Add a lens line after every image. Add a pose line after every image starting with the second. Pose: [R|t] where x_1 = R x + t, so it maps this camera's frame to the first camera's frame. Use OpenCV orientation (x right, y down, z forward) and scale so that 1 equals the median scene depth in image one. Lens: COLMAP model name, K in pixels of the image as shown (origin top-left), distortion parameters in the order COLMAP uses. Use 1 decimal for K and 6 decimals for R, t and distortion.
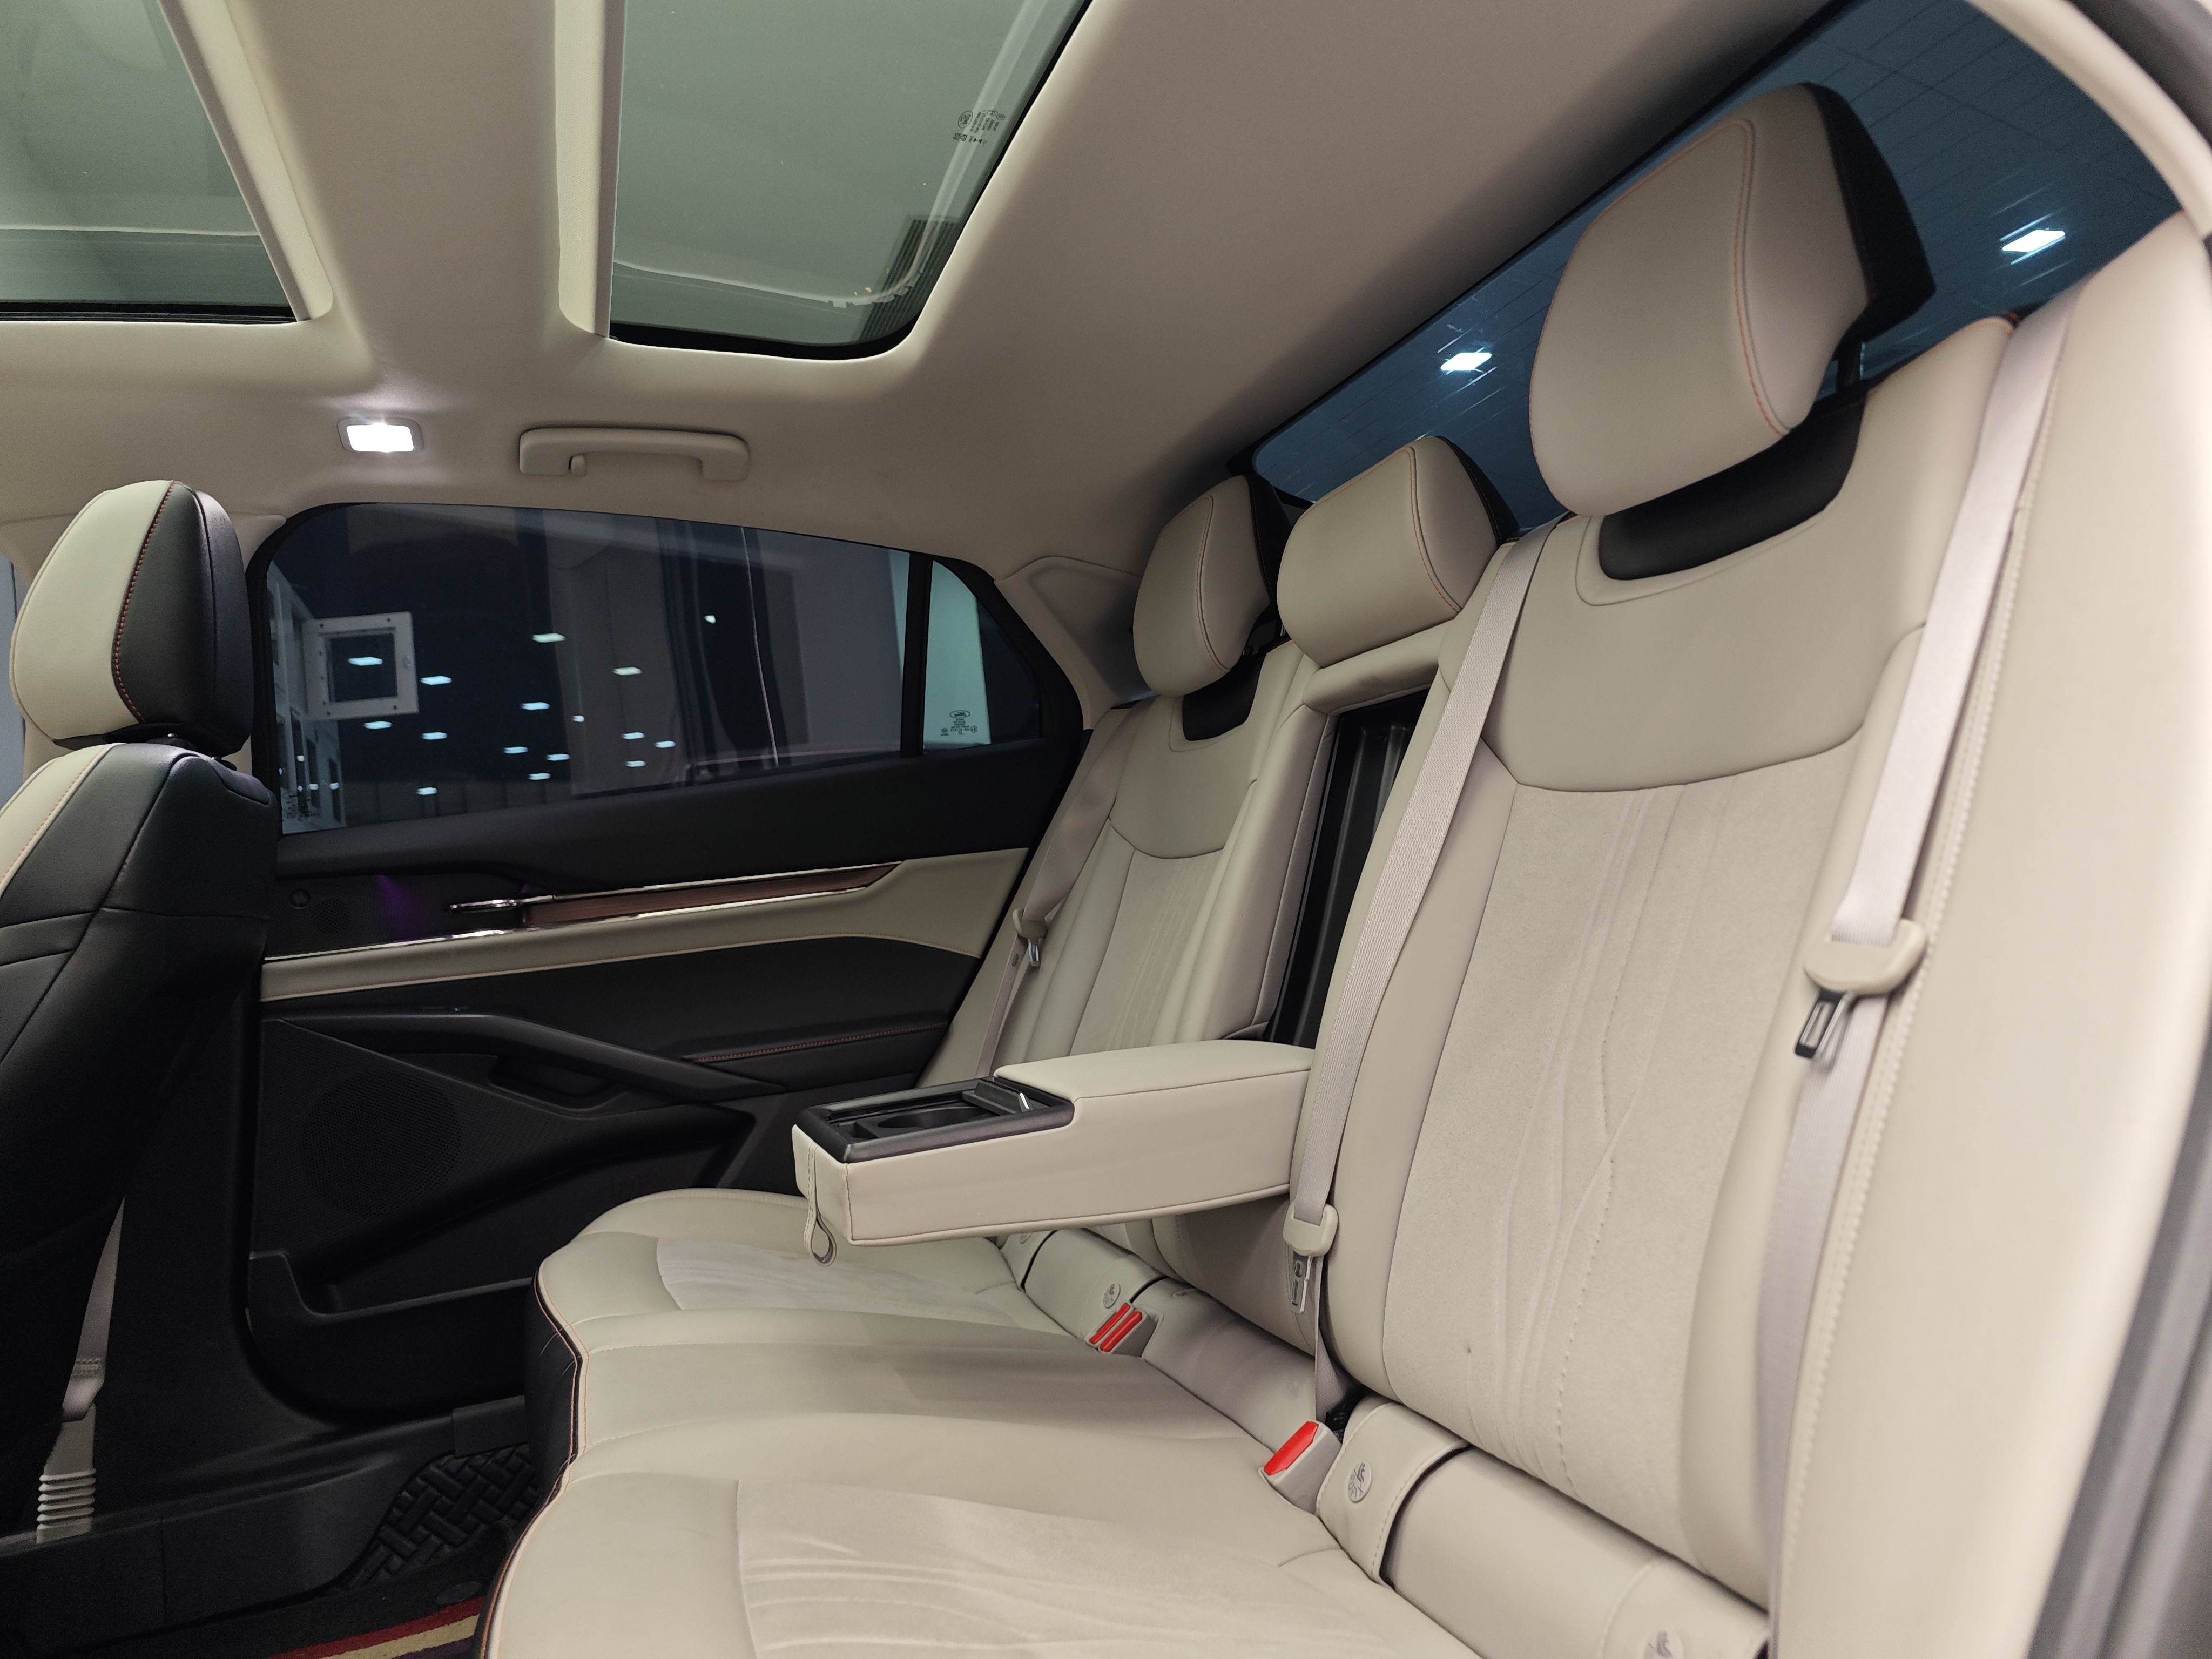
lens RADIAL K [[1478.0, 0, 1159.4], [0, 1478.0, 832.4], [0, 0, 1]] dist [-0.006188, -0.009125]
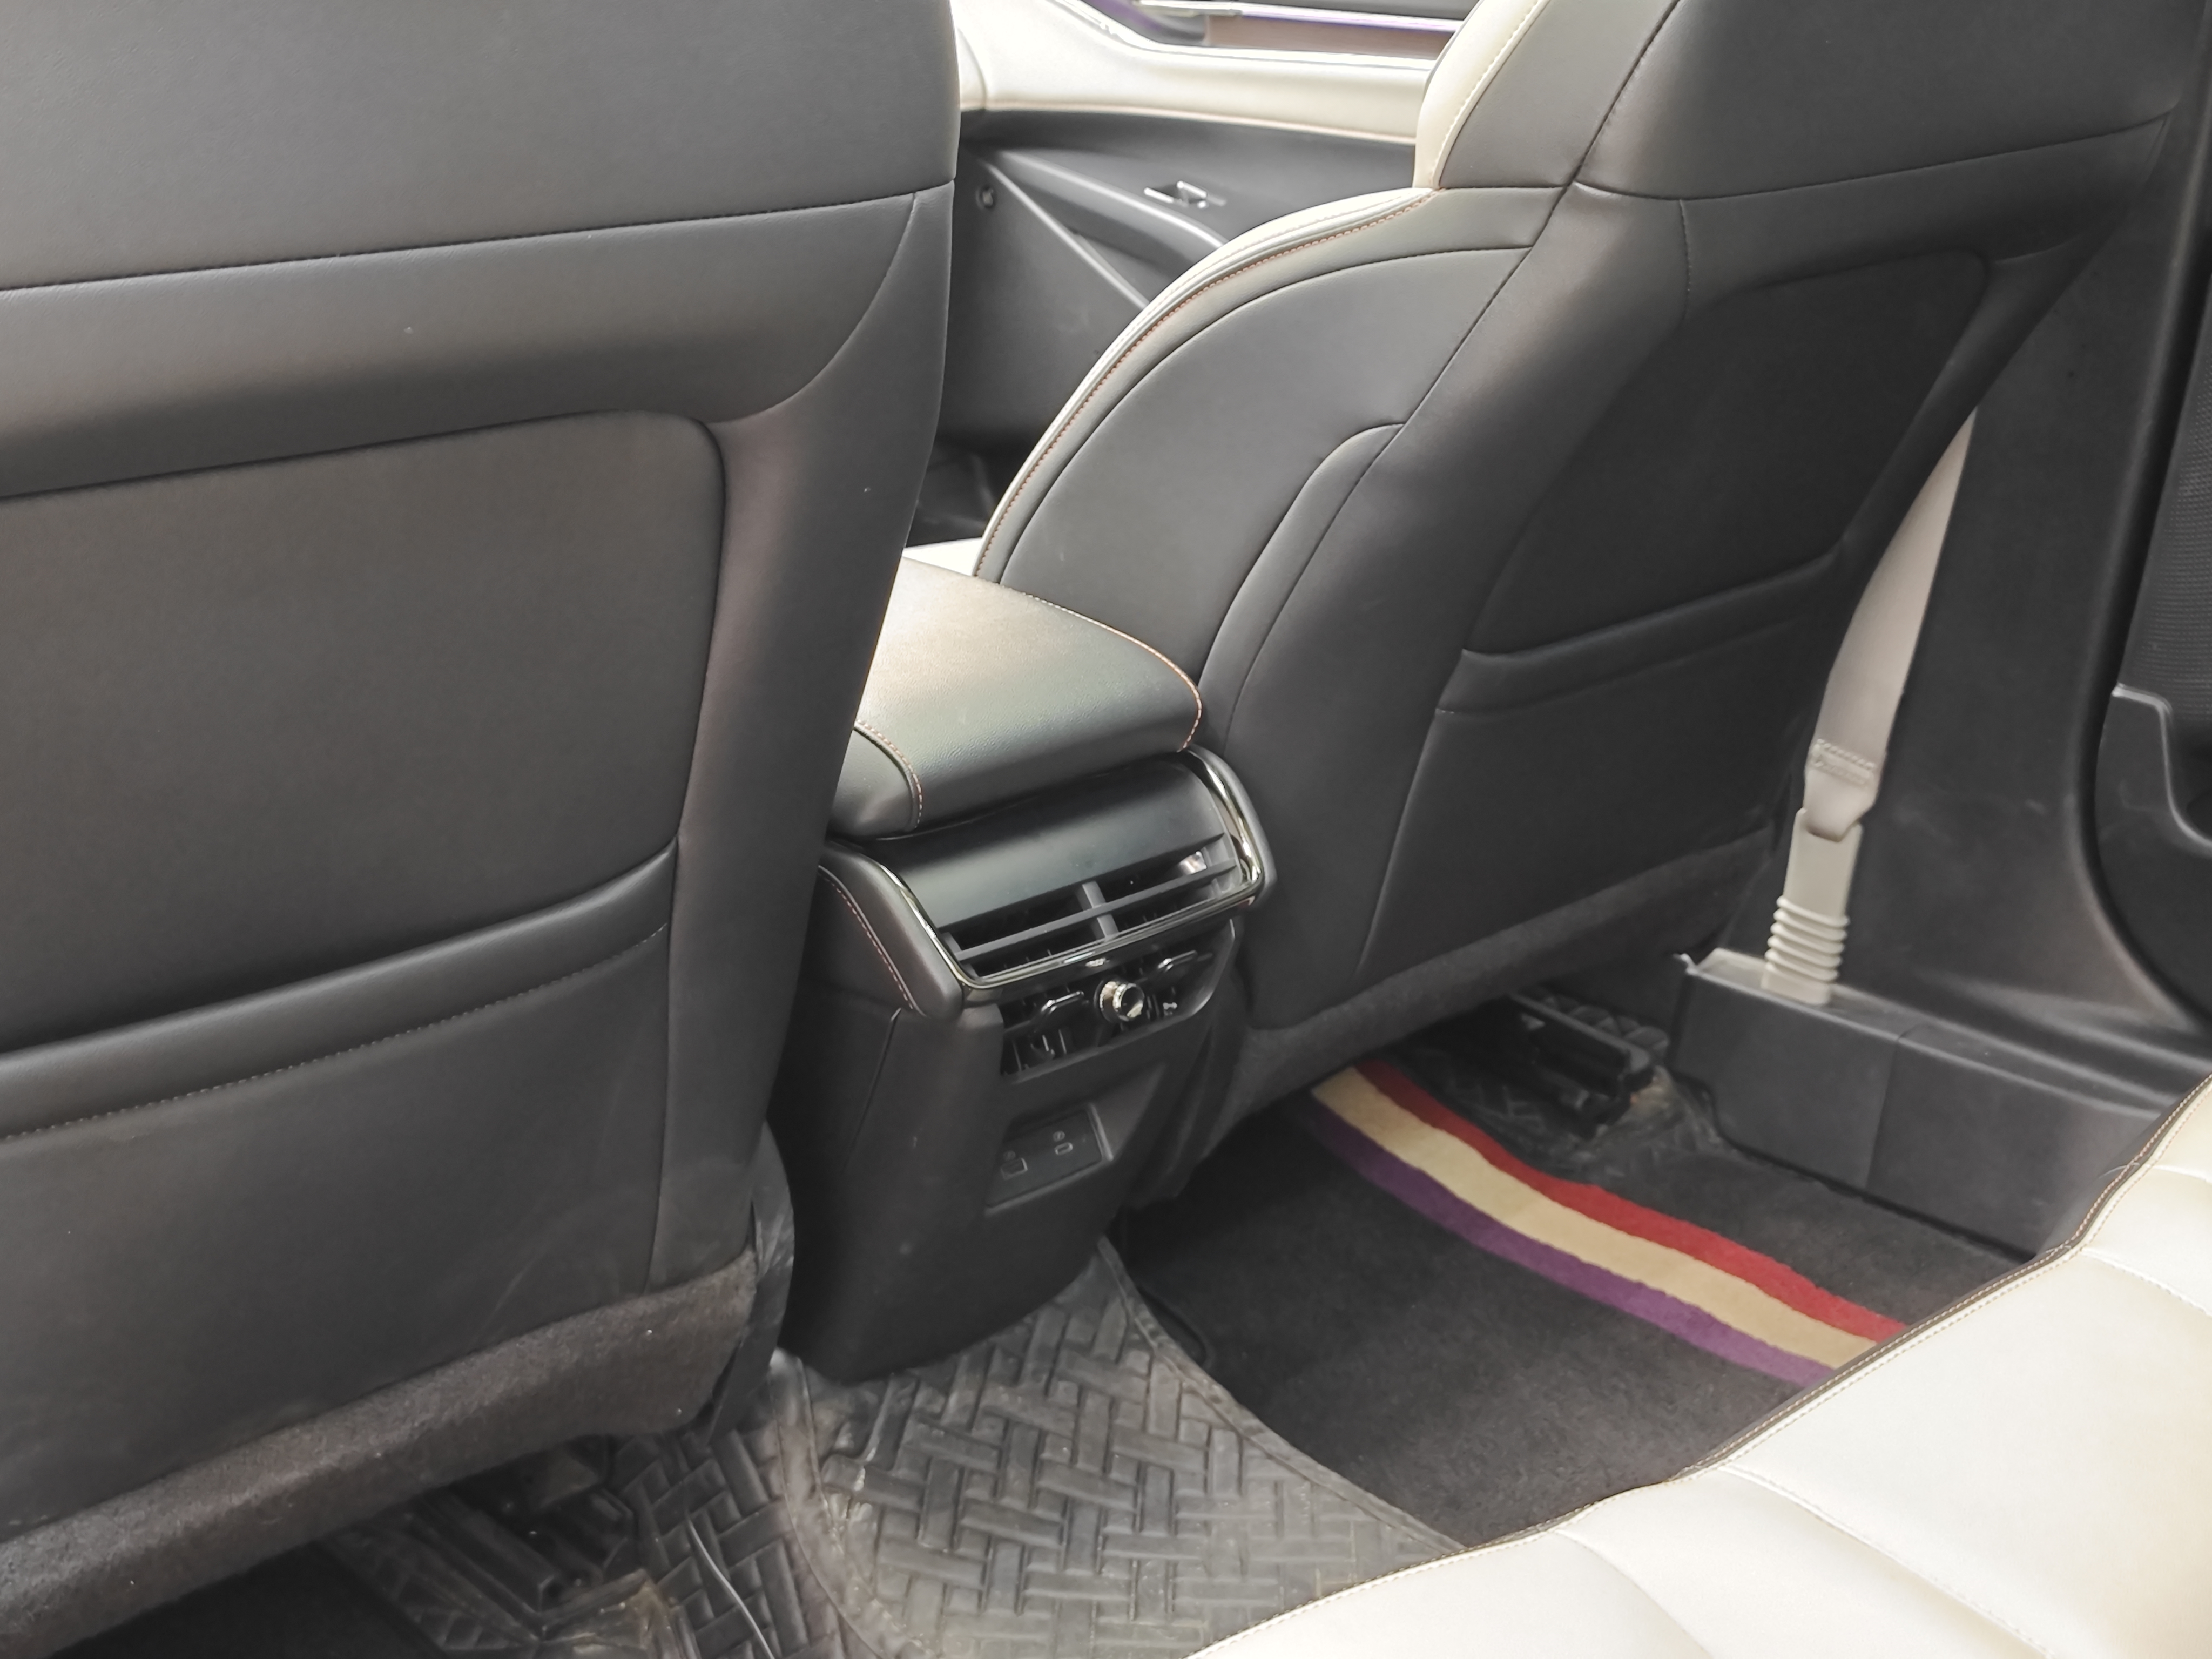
lens RADIAL K [[2991.7, 0, 1106.0], [0, 2991.7, 829.5], [0, 0, 1]] dist [0.162045, 0.012129]
pose [[0.378818, 0.415379, -0.827017, 0.210402], [-0.016077, 0.896436, 0.442881, -0.170568], [0.925332, -0.154475, 0.346264, 0.261335]]
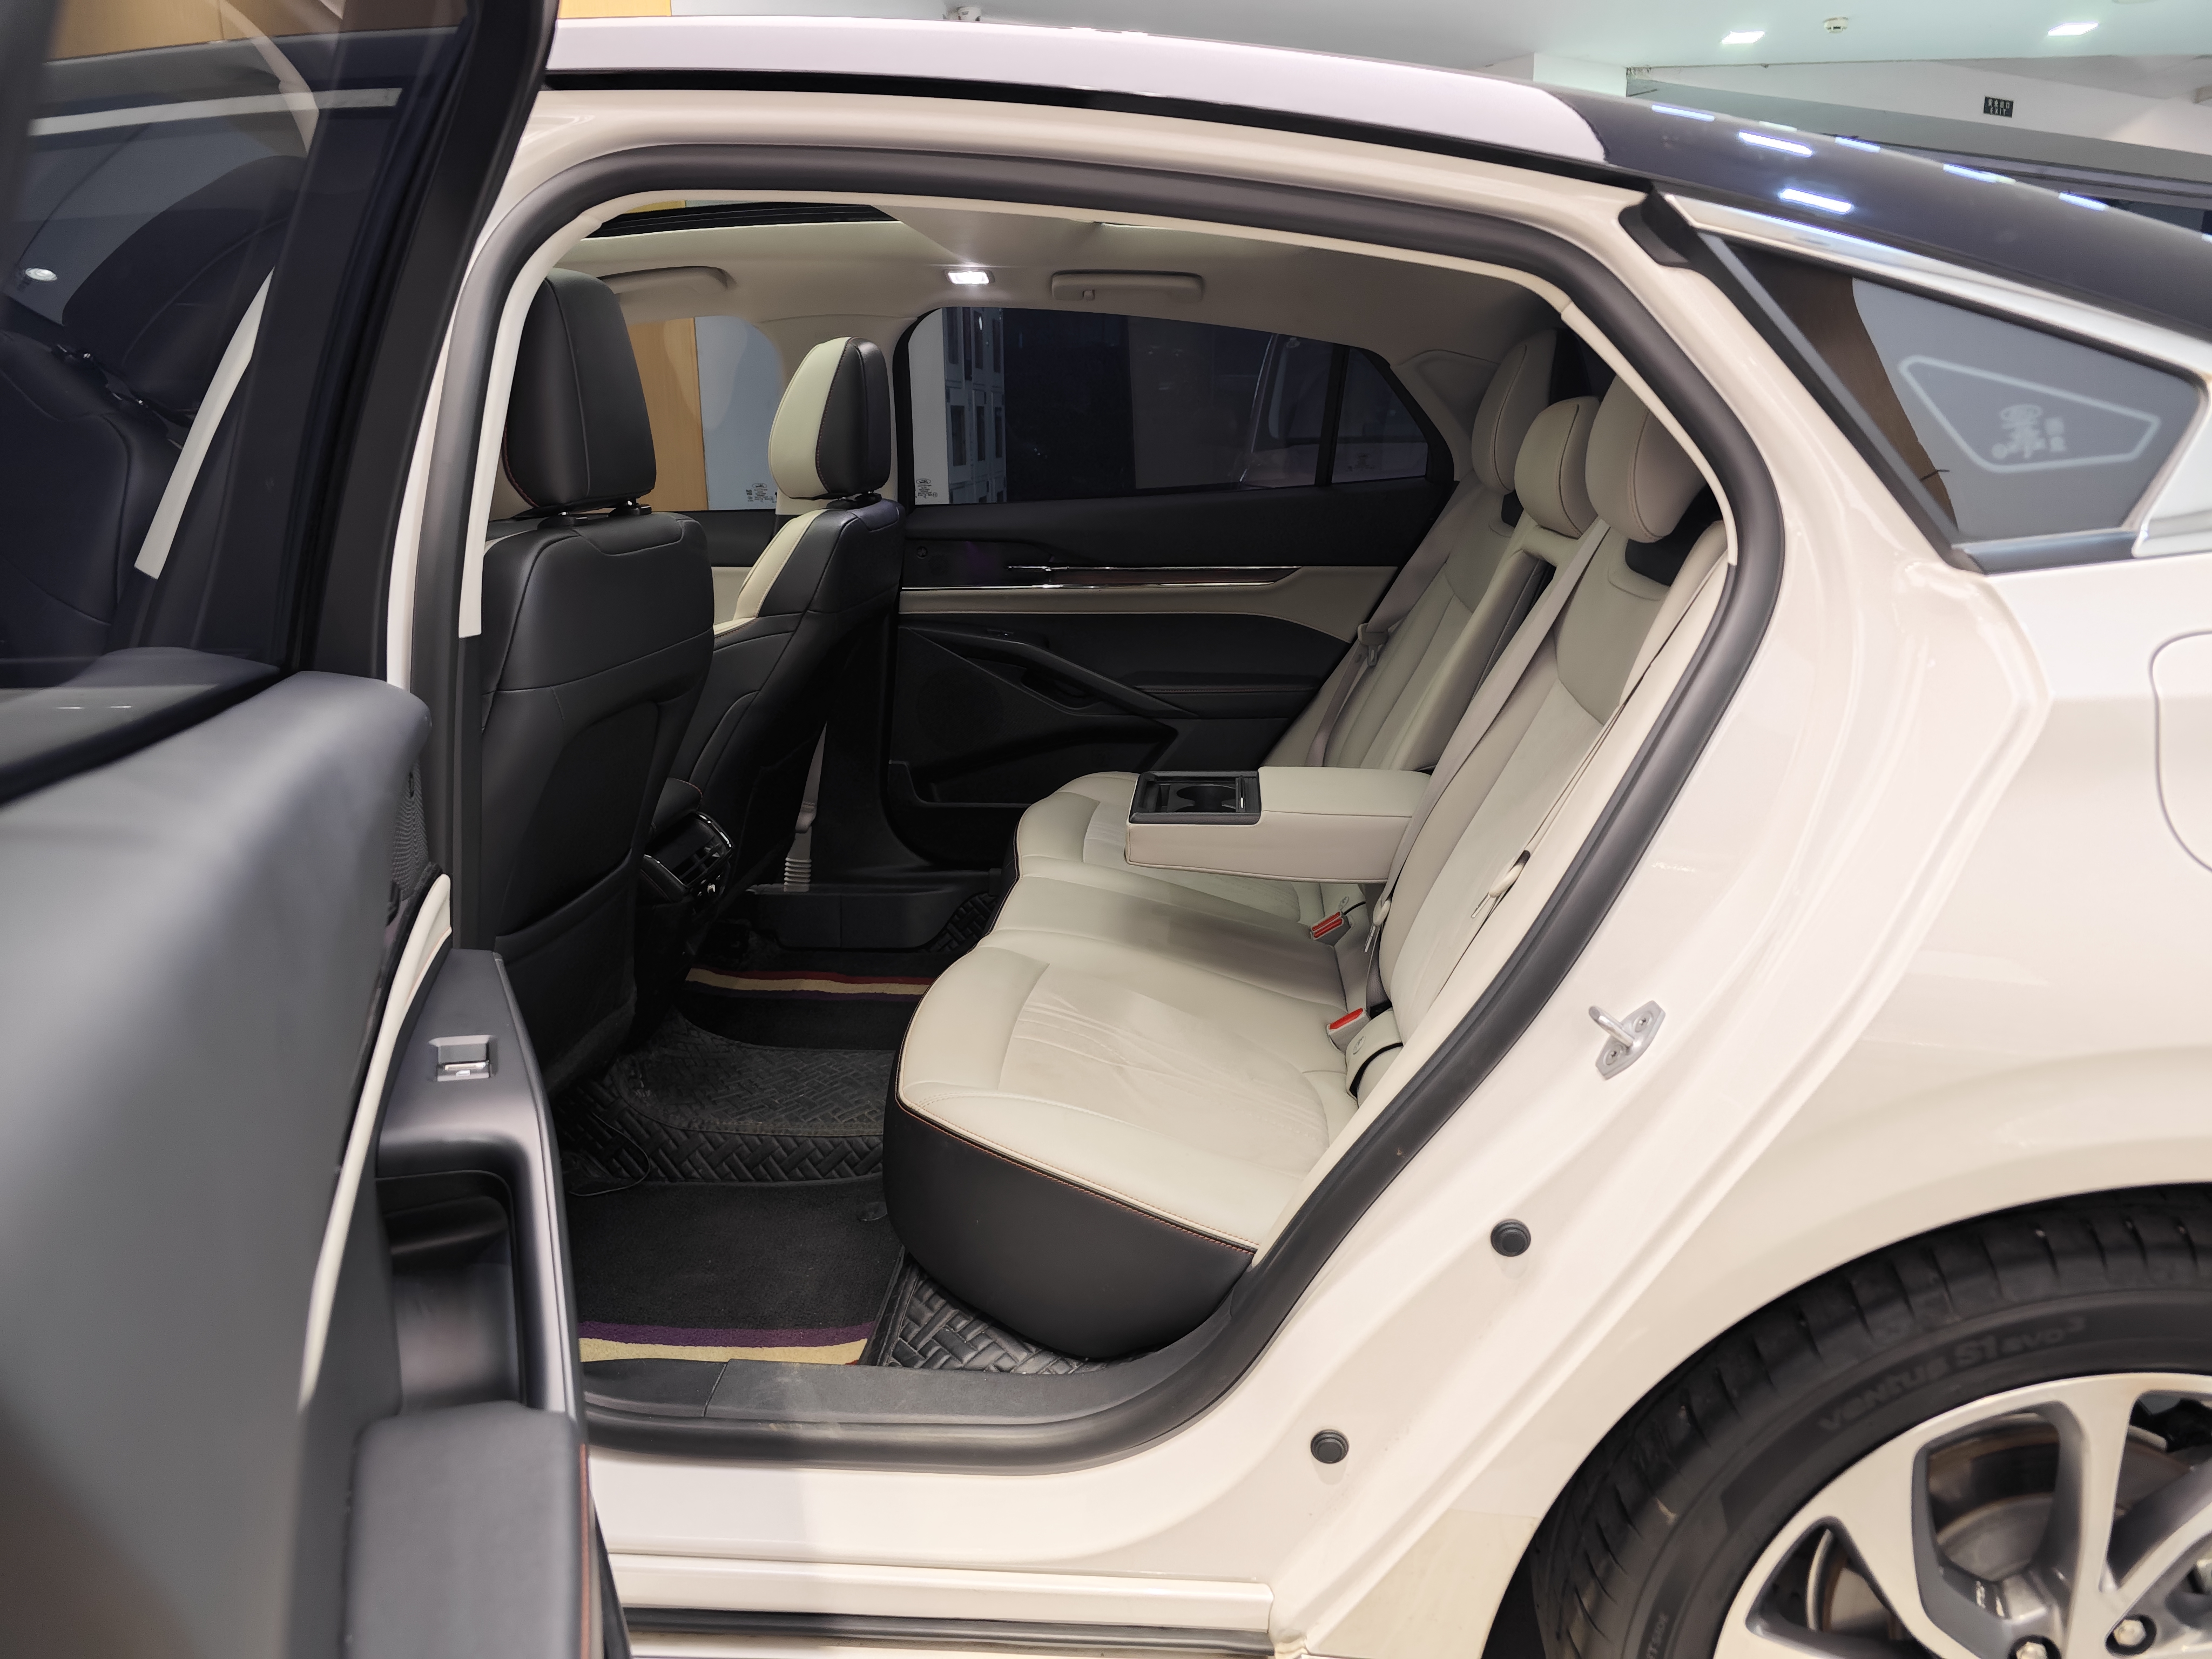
lens RADIAL K [[1478.0, 0, 1159.4], [0, 1478.0, 832.4], [0, 0, 1]] dist [-0.006188, -0.009125]
pose [[0.904620, 0.217760, -0.366393, 0.335185], [-0.084373, 0.934114, 0.346861, -0.273563], [0.417785, -0.282864, 0.863391, -0.401325]]
